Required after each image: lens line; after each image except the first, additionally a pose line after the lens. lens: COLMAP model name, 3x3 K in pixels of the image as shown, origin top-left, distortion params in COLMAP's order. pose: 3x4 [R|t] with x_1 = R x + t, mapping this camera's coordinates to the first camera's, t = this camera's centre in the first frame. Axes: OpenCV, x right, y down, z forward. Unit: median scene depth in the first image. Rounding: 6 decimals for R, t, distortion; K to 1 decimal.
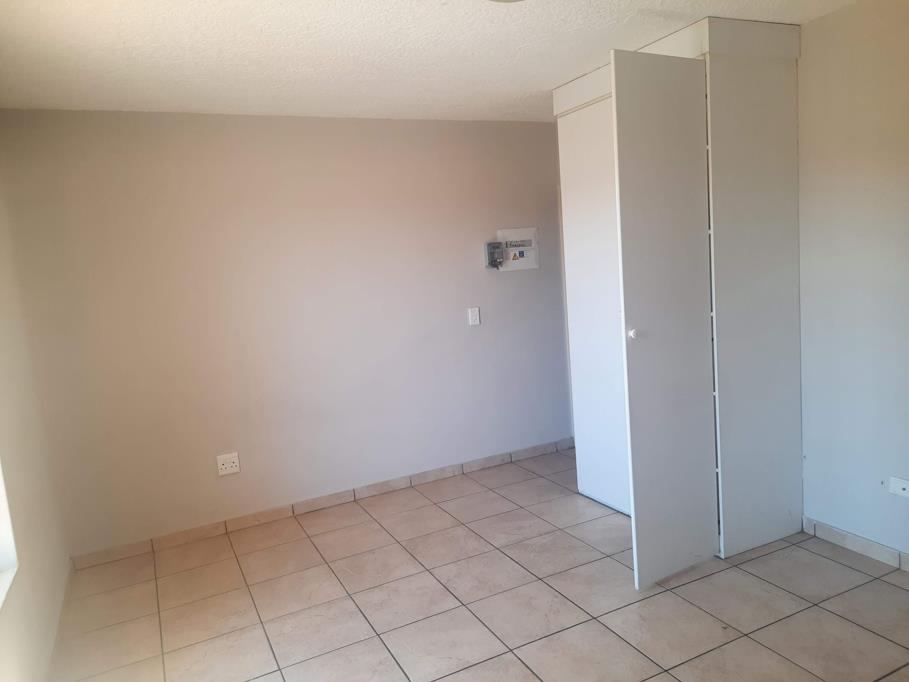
lens RADIAL K [[660.8, 0, 454.3], [0, 660.8, 341.3], [0, 0, 1]] dist [0.029318, -0.008889]
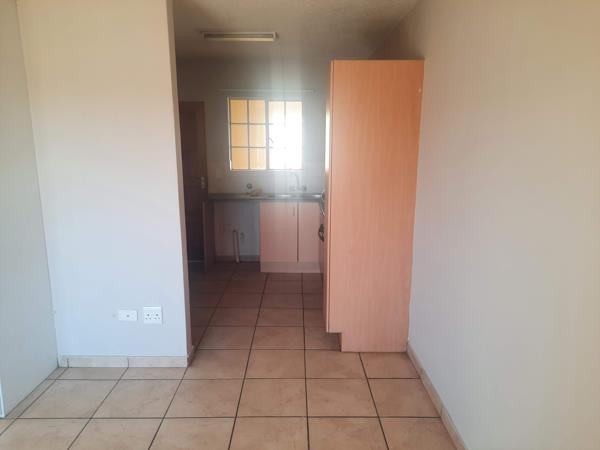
lens RADIAL K [[436.2, 0, 299.3], [0, 436.2, 224.7], [0, 0, 1]] dist [0.029318, -0.008889]
pose [[0.436036, -0.088648, 0.895552, -0.038694], [0.077424, 0.995142, 0.060809, -0.017622], [-0.896592, 0.042822, 0.440781, 0.173180]]
